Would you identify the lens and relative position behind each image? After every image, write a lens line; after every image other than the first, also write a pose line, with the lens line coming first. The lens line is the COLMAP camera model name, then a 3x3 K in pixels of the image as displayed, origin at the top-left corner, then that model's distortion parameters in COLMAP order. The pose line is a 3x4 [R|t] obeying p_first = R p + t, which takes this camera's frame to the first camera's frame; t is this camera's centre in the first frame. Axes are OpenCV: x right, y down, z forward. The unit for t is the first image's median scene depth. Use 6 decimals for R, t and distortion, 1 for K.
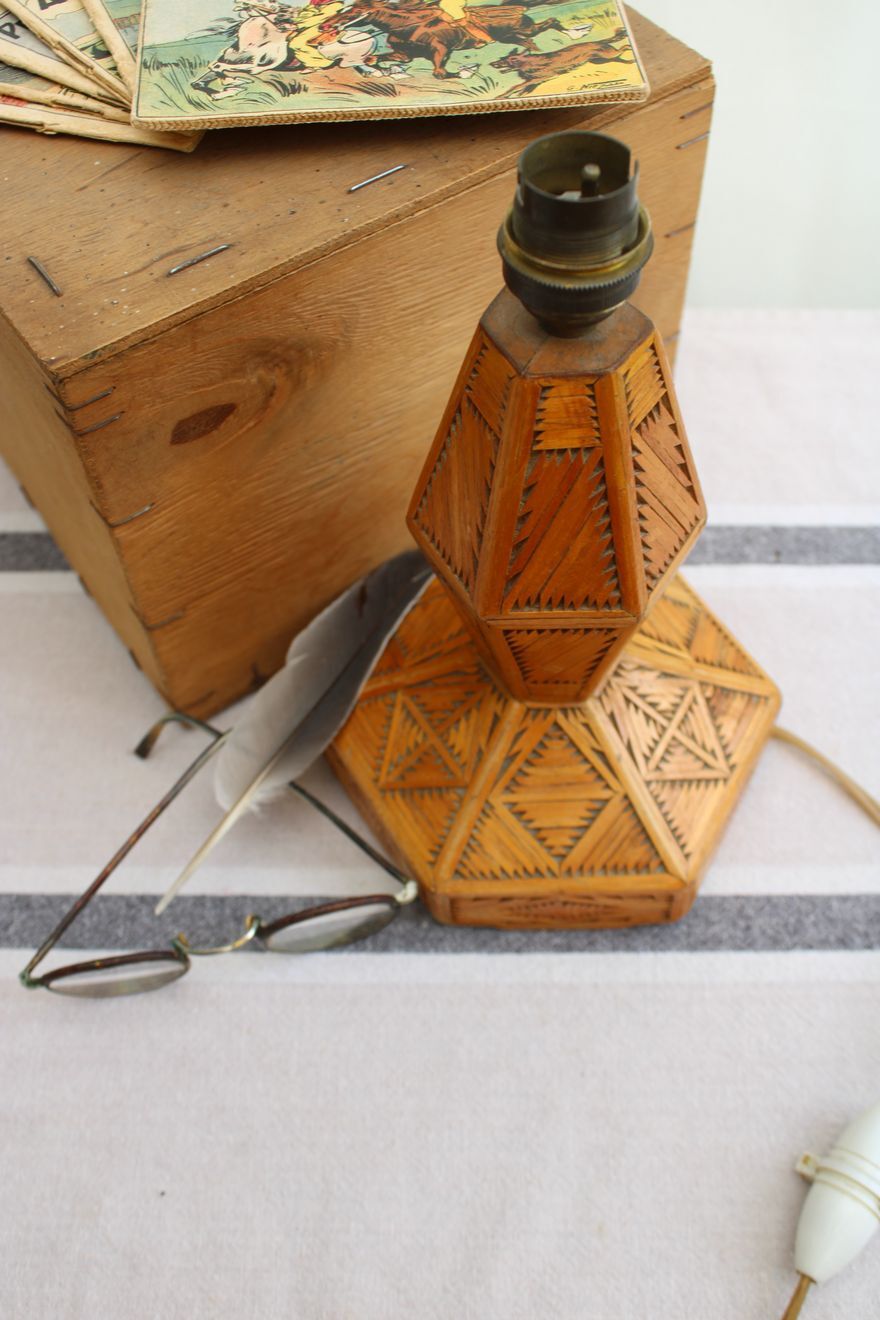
lens RADIAL K [[1377.9, 0, 444.5], [0, 1377.9, 643.1], [0, 0, 1]] dist [-0.162113, 0.460648]
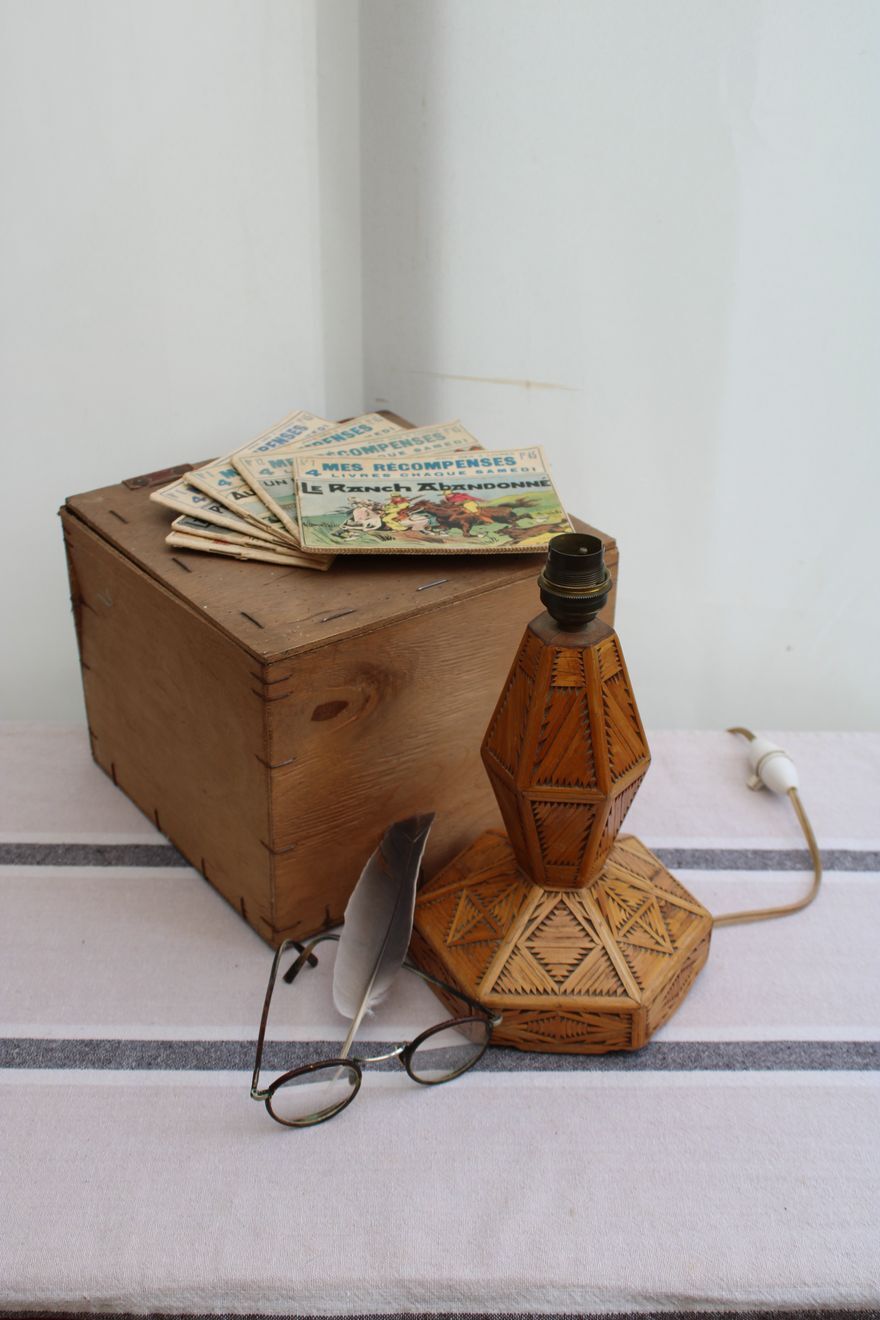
lens RADIAL K [[1825.8, 0, 440.0], [0, 1825.8, 660.0], [0, 0, 1]] dist [0.006086, -0.006309]
pose [[0.996585, 0.068207, -0.046547, 0.022856], [-0.081477, 0.903883, -0.419948, 0.839696], [0.013430, 0.422306, 0.906354, -1.243902]]
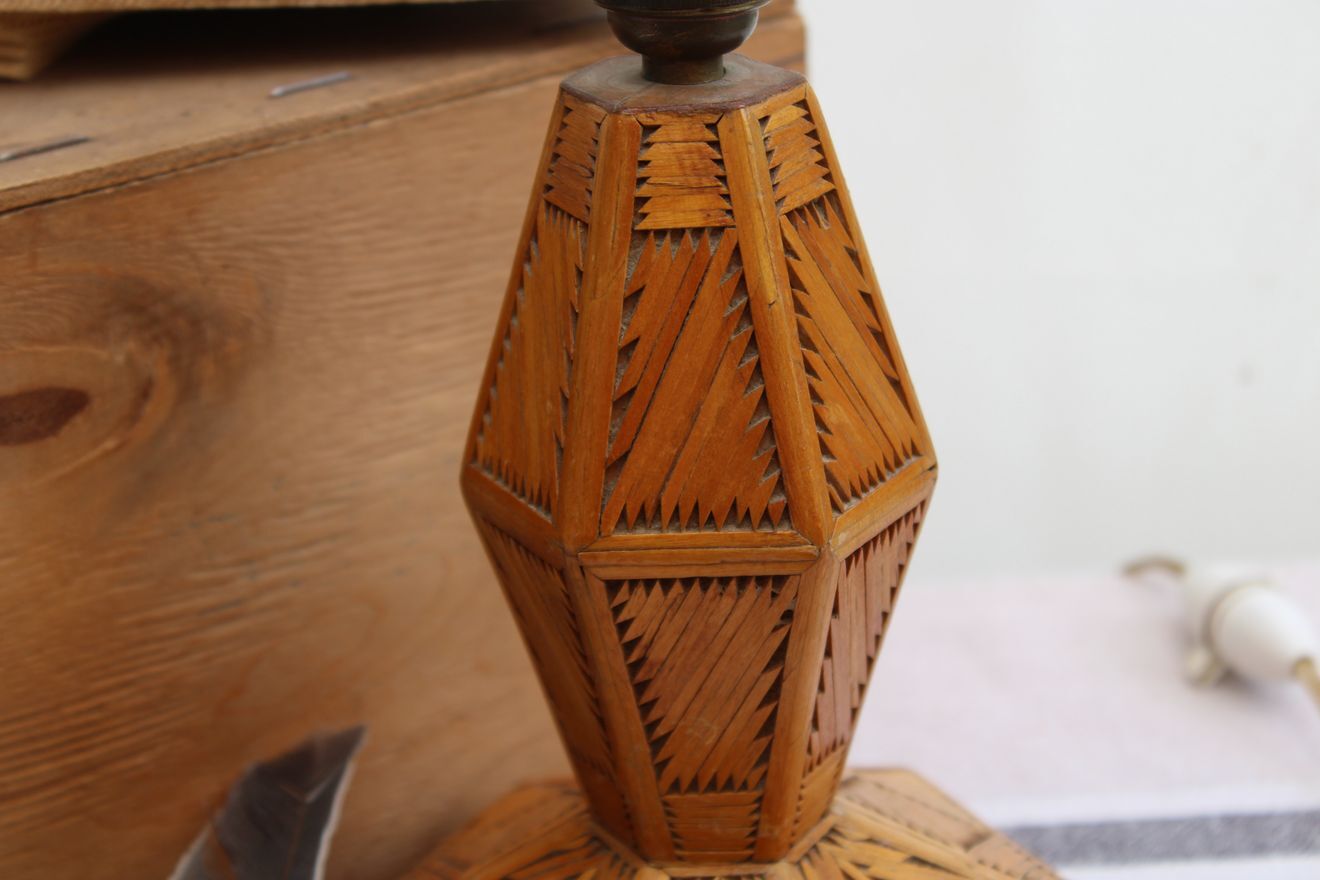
lens RADIAL K [[3248.1, 0, 667.1], [0, 3248.1, 400.2], [0, 0, 1]] dist [0.094801, 0.444147]
pose [[0.999959, -0.007347, -0.005204, 0.079150], [0.003156, 0.827399, -0.561605, 0.757106], [0.008432, 0.561566, 0.827389, -0.268194]]
